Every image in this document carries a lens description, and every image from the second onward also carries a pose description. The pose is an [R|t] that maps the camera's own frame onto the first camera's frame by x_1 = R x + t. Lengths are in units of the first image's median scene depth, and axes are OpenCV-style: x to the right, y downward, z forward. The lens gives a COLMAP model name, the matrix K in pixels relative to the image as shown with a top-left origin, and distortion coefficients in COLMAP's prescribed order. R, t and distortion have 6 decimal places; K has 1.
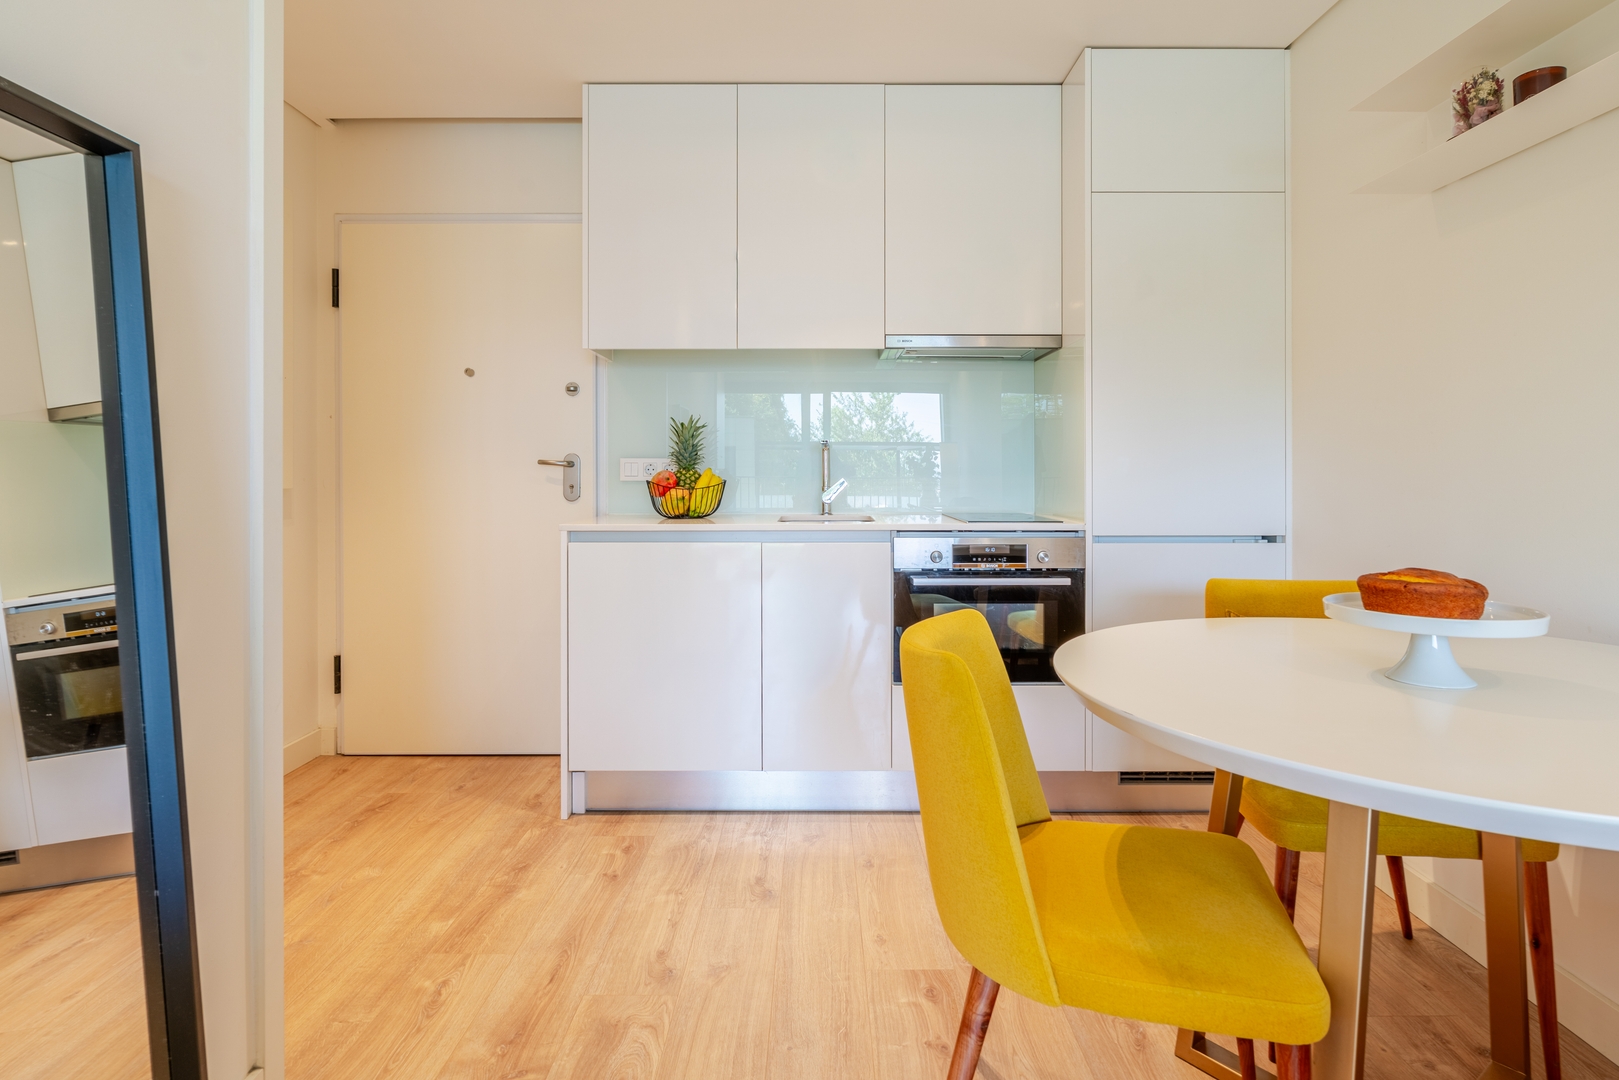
lens RADIAL K [[835.9, 0, 811.0], [0, 835.9, 471.3], [0, 0, 1]] dist [-0.011894, 0.000098]
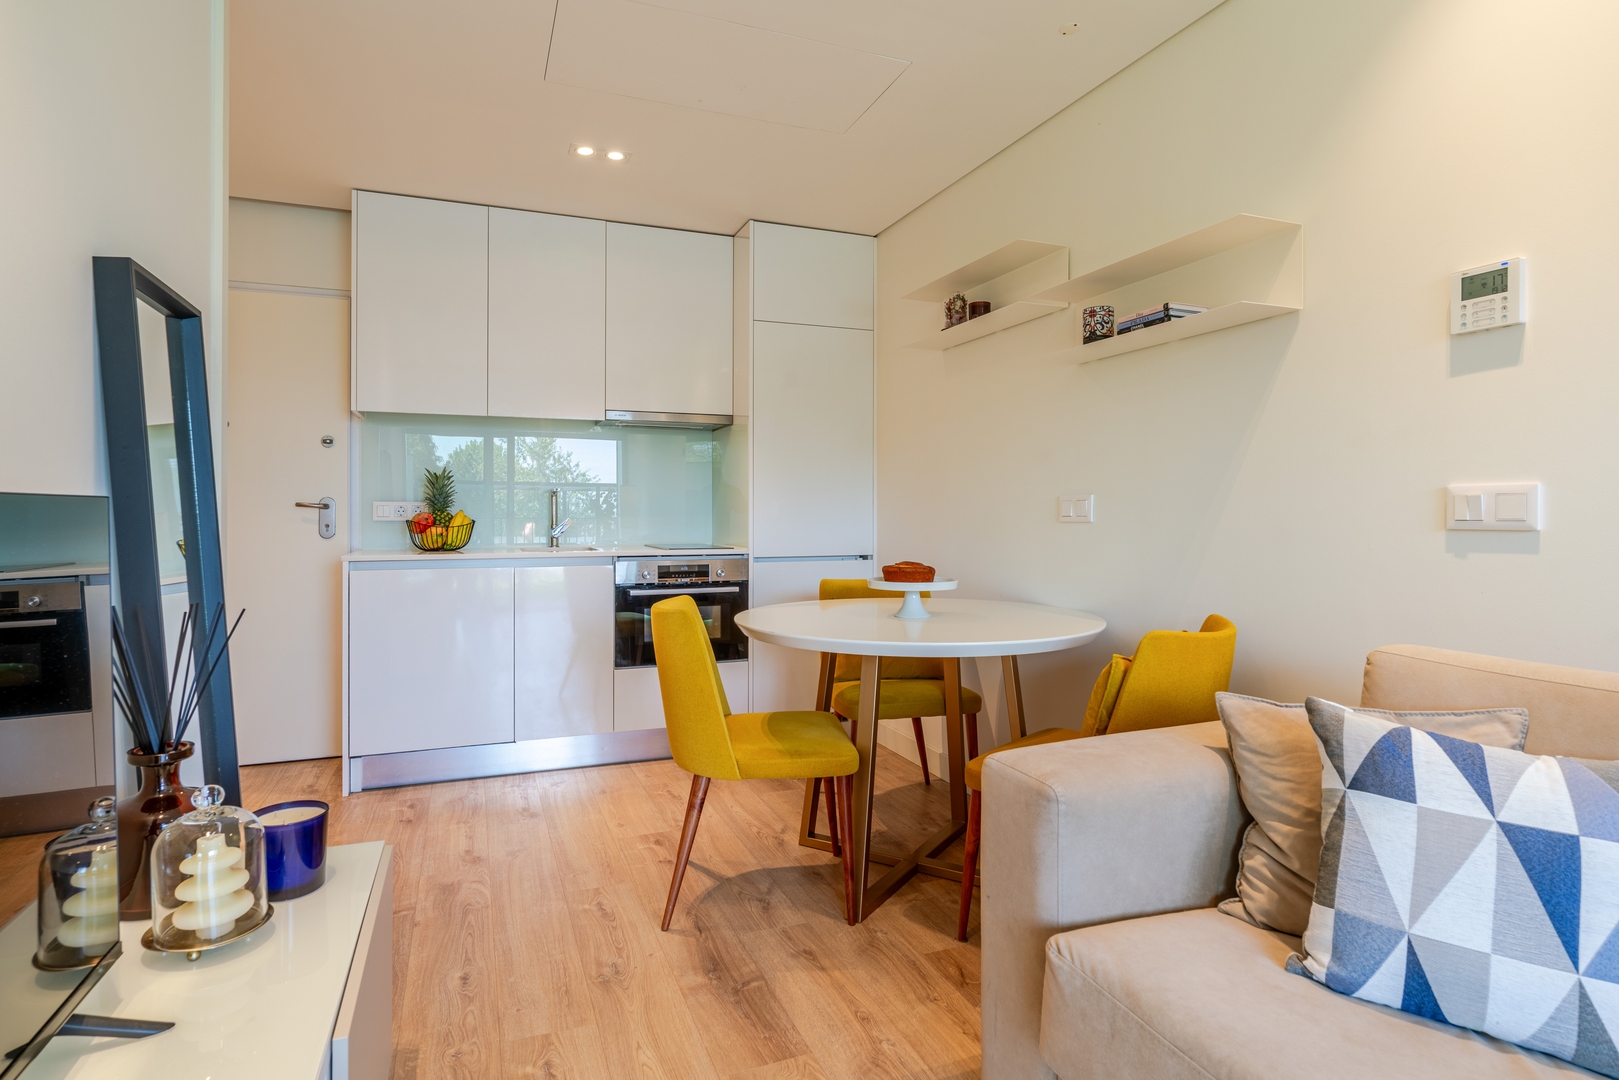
lens RADIAL K [[849.3, 0, 799.5], [0, 849.3, 513.4], [0, 0, 1]] dist [-0.013786, 0.001003]
pose [[0.927777, 0.000509, 0.373134, -0.138435], [-0.000908, 0.999999, 0.000894, -0.000625], [-0.373133, -0.001169, 0.927777, -0.397764]]
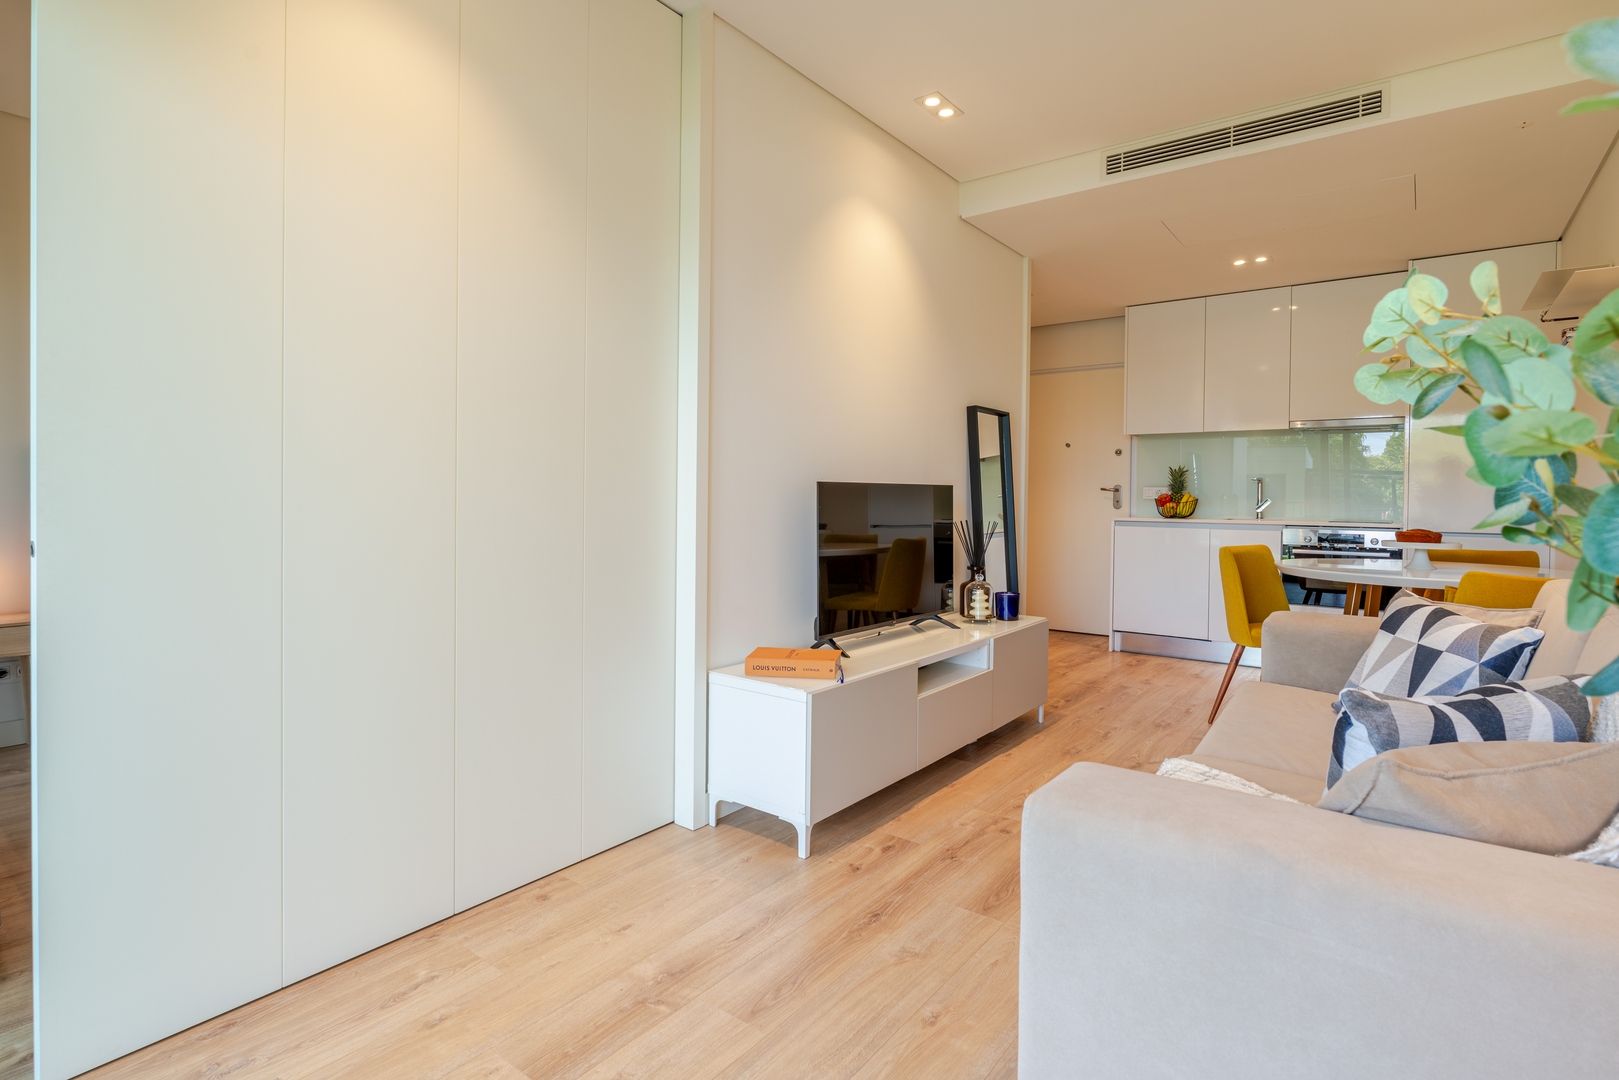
lens RADIAL K [[805.7, 0, 819.0], [0, 805.7, 504.9], [0, 0, 1]] dist [-0.004590, 0.000348]
pose [[0.801195, 0.016083, -0.598187, 0.349121], [-0.010175, 0.999860, 0.013255, 0.010230], [0.598316, -0.004533, 0.801247, -1.152412]]
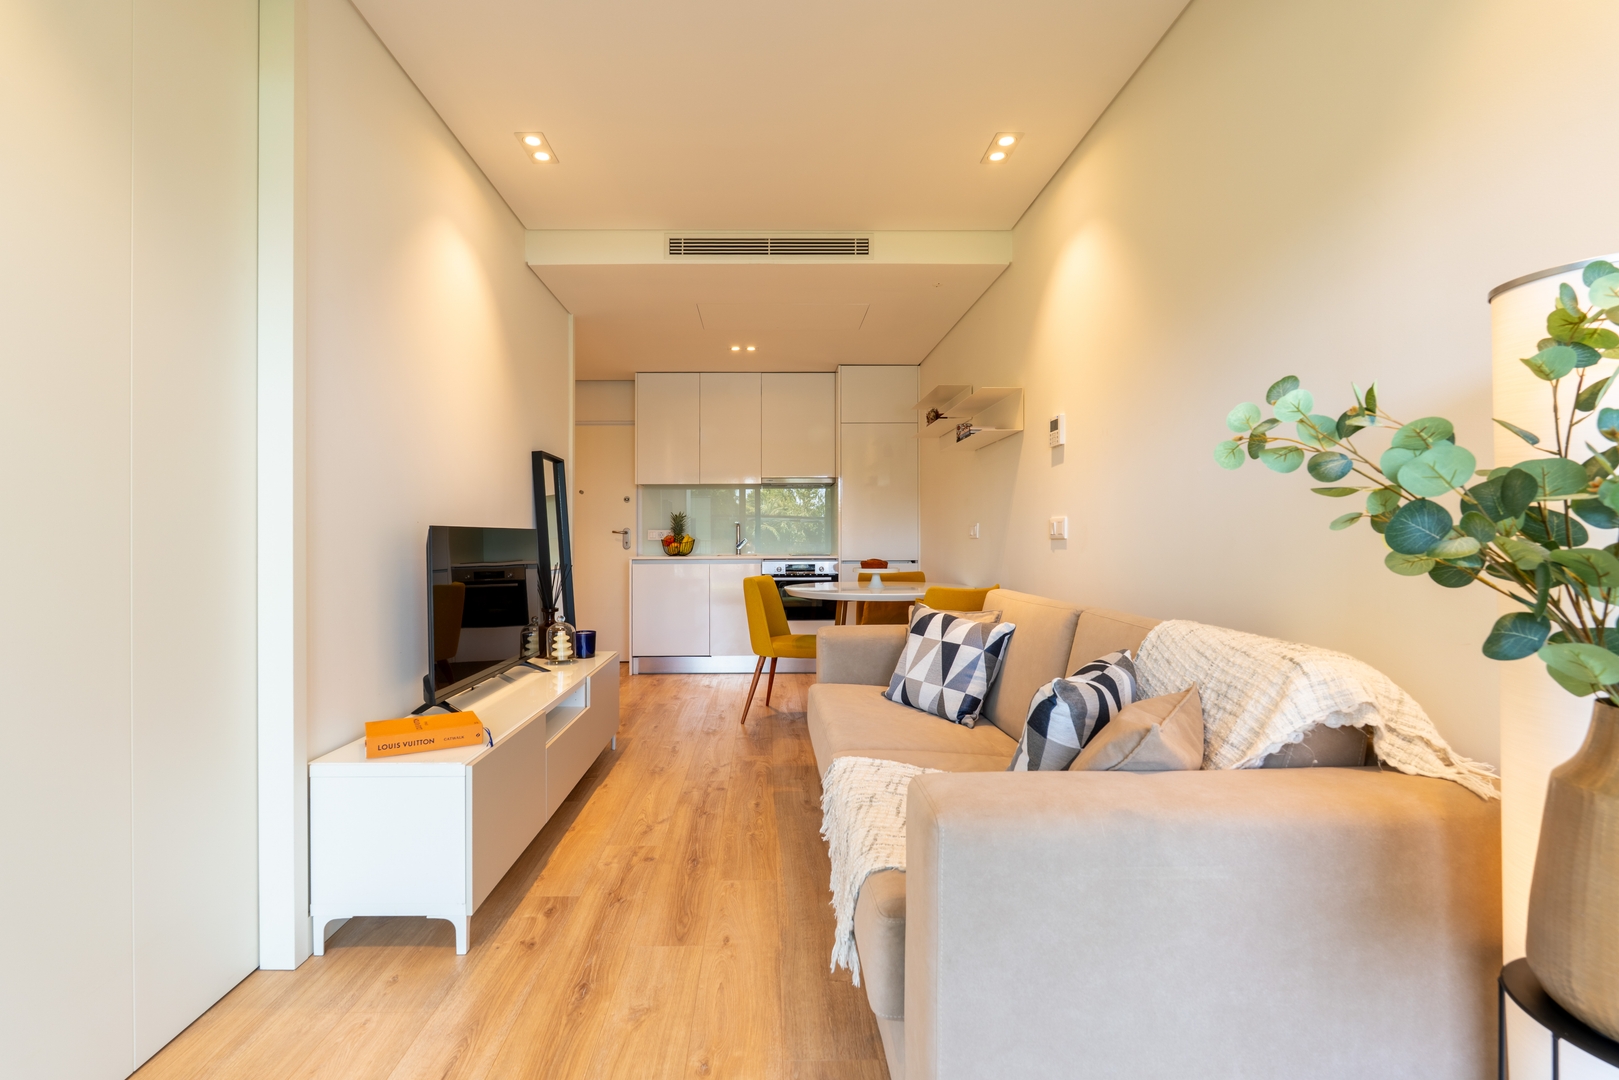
lens RADIAL K [[723.9, 0, 773.0], [0, 723.9, 538.9], [0, 0, 1]] dist [-0.003733, -0.000028]
pose [[0.999862, -0.002371, 0.016459, 0.093649], [0.002360, 0.999997, 0.000716, 0.009583], [-0.016460, -0.000677, 0.999864, -1.158124]]
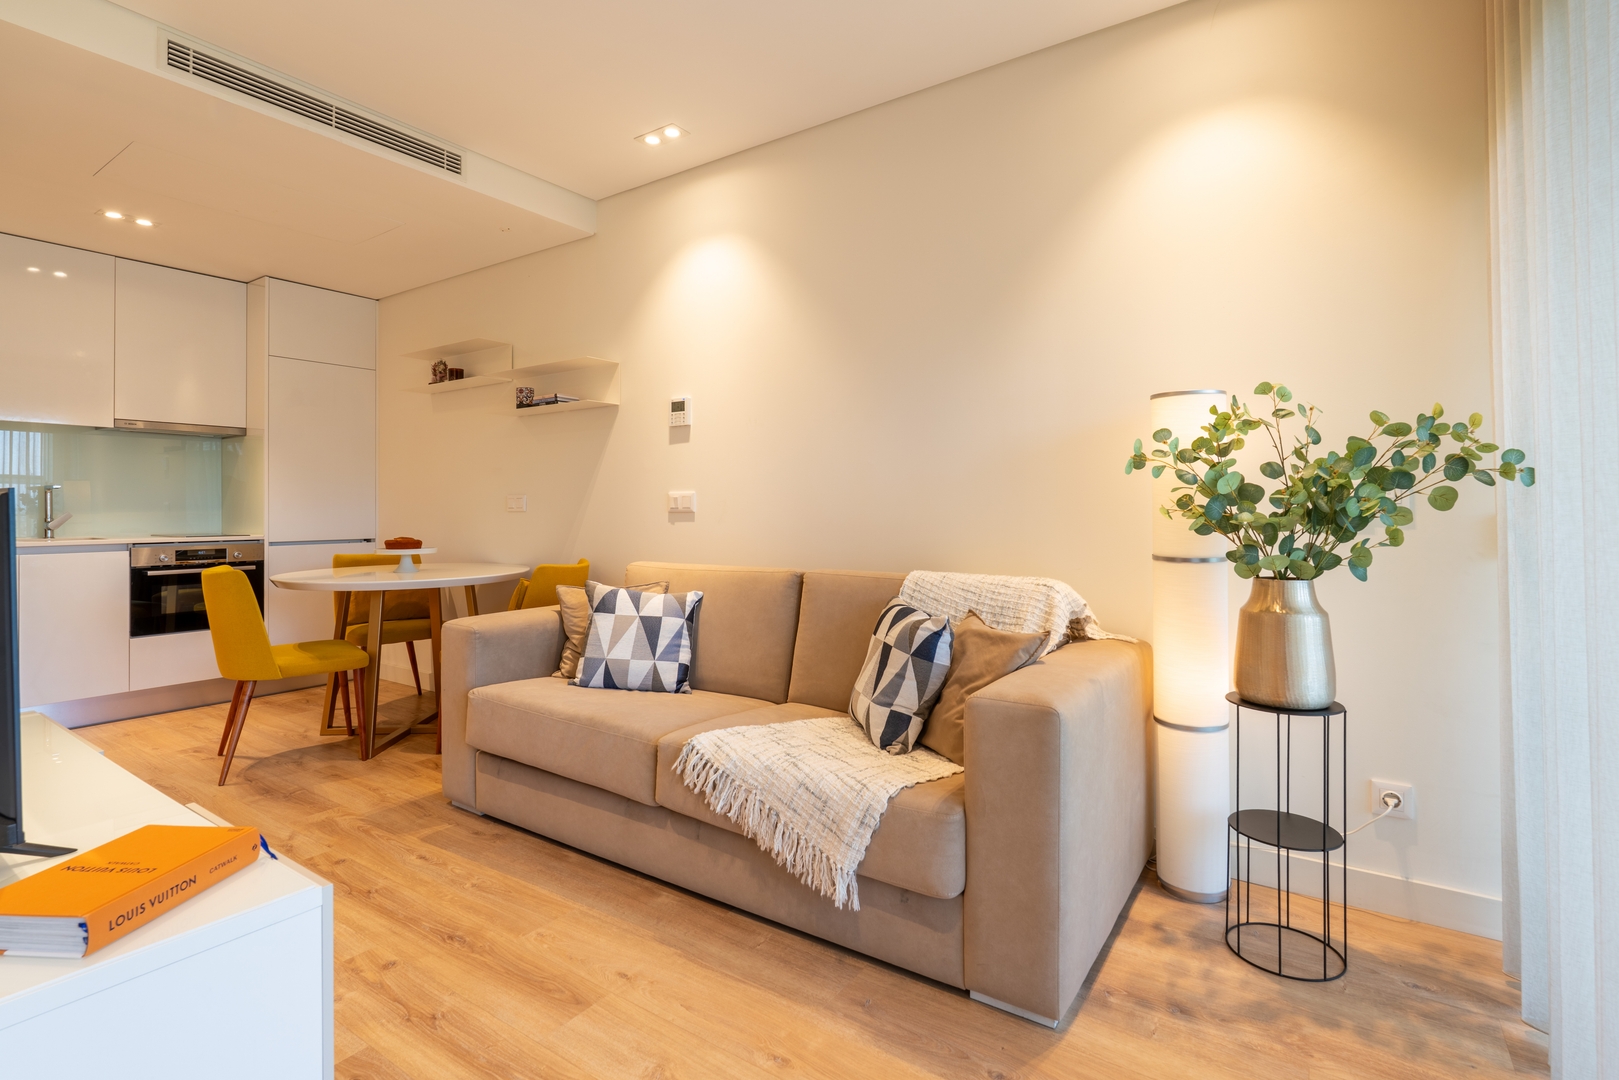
lens RADIAL K [[781.2, 0, 808.4], [0, 781.2, 507.3], [0, 0, 1]] dist [-0.002283, -0.000322]
pose [[0.555445, 0.000611, 0.831553, -0.429861], [0.001827, 0.999996, -0.001955, 0.005834], [-0.831551, 0.002605, 0.555442, -0.940895]]
